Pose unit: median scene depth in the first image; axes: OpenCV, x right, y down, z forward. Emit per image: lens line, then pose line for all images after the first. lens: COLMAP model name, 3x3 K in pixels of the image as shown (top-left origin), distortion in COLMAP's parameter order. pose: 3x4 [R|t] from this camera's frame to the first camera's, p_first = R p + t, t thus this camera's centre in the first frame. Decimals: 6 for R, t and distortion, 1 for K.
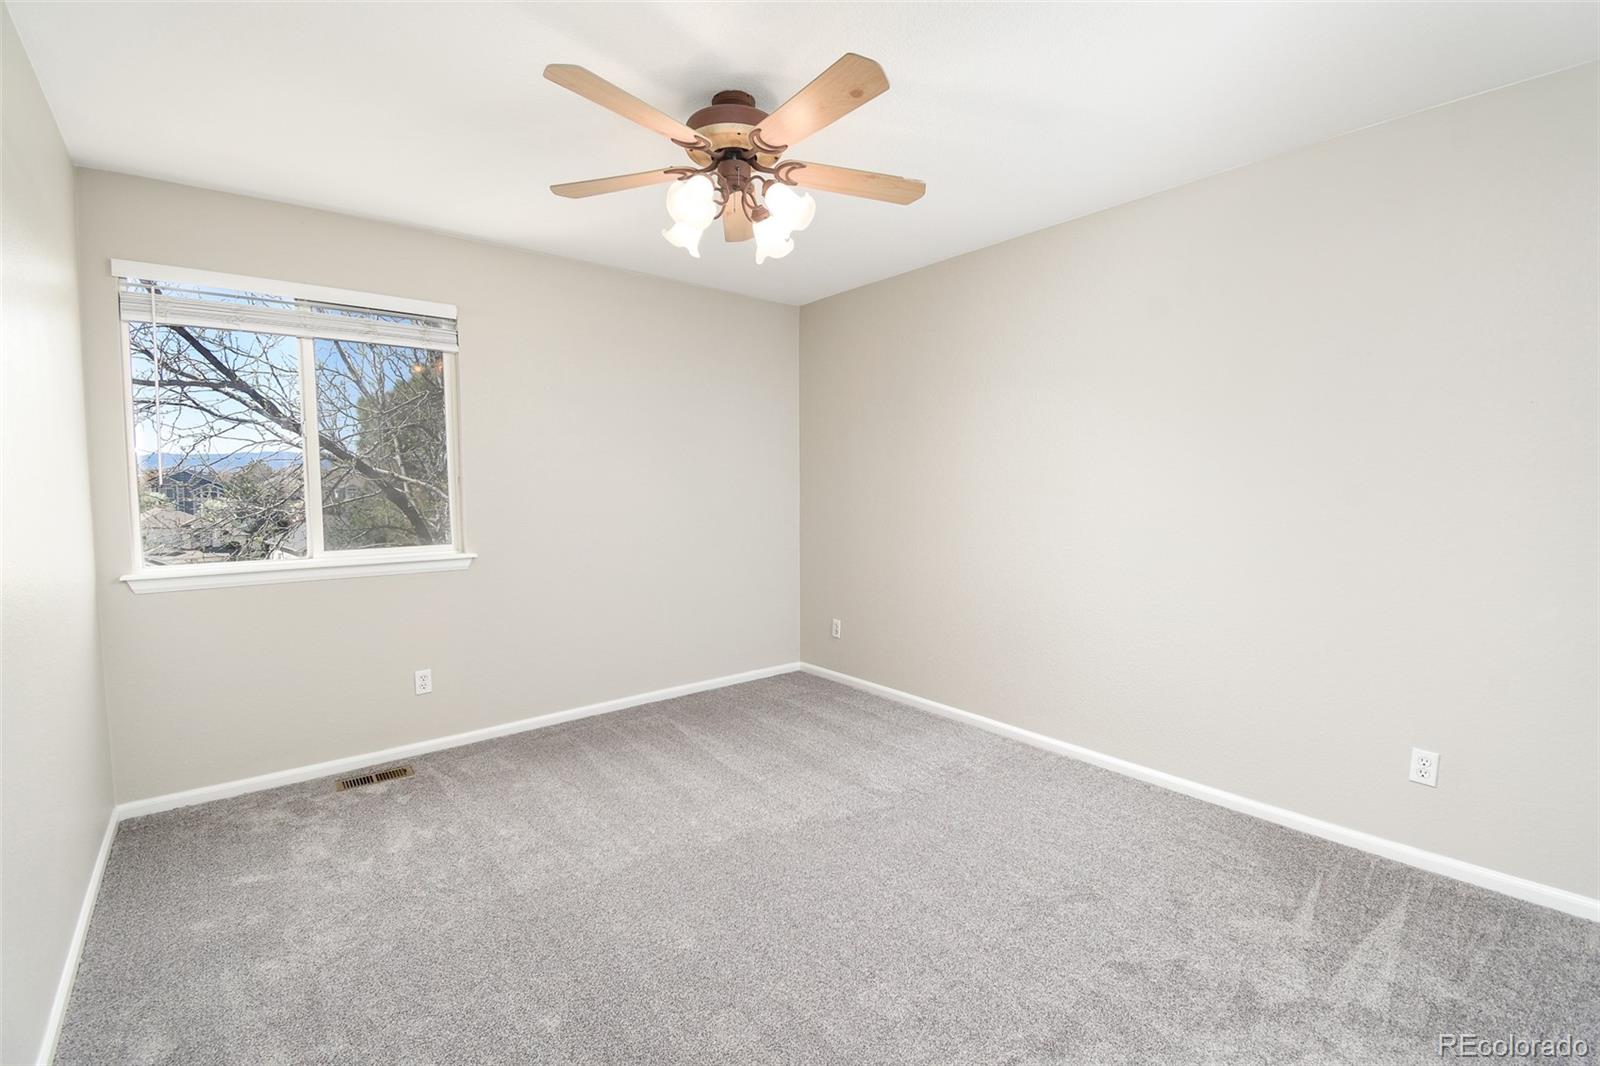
lens RADIAL K [[712.0, 0, 805.6], [0, 712.0, 510.4], [0, 0, 1]] dist [0.002050, 0.000230]
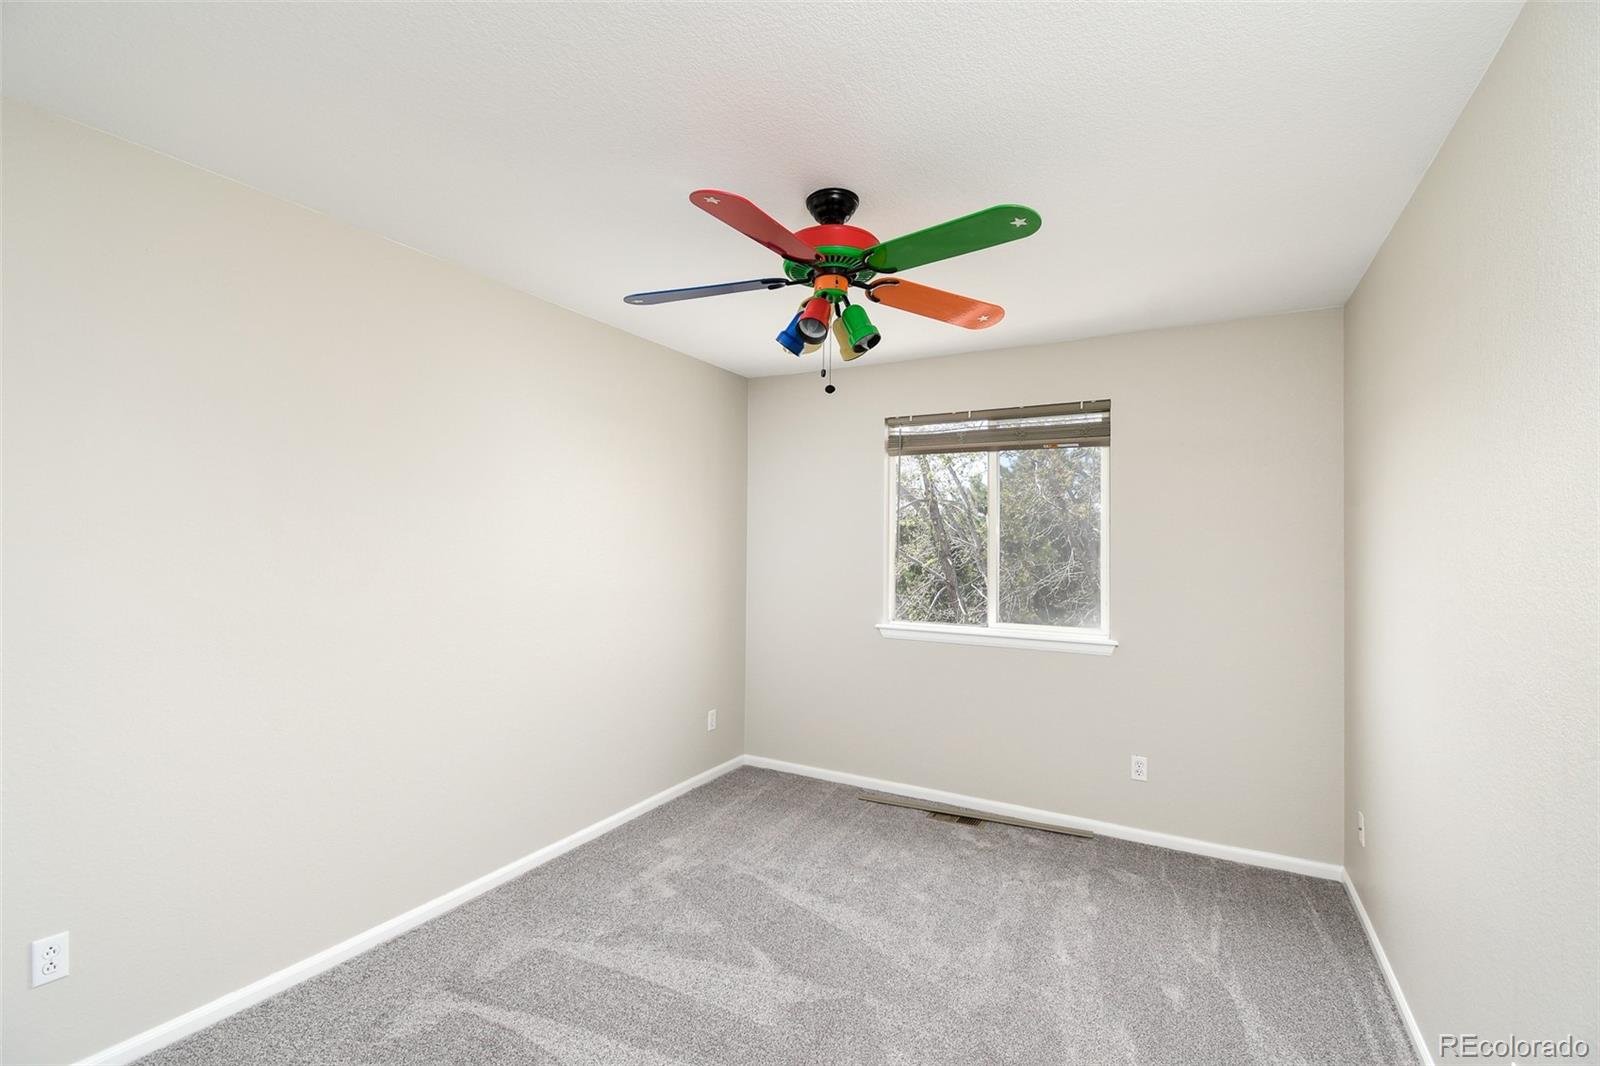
lens RADIAL K [[711.4, 0, 800.3], [0, 711.4, 539.5], [0, 0, 1]] dist [0.001116, 0.000124]
pose [[0.350867, -0.016221, -0.936285, 0.391654], [-0.060669, 0.997356, -0.040014, -0.018089], [0.934458, 0.070843, 0.348955, 0.306438]]
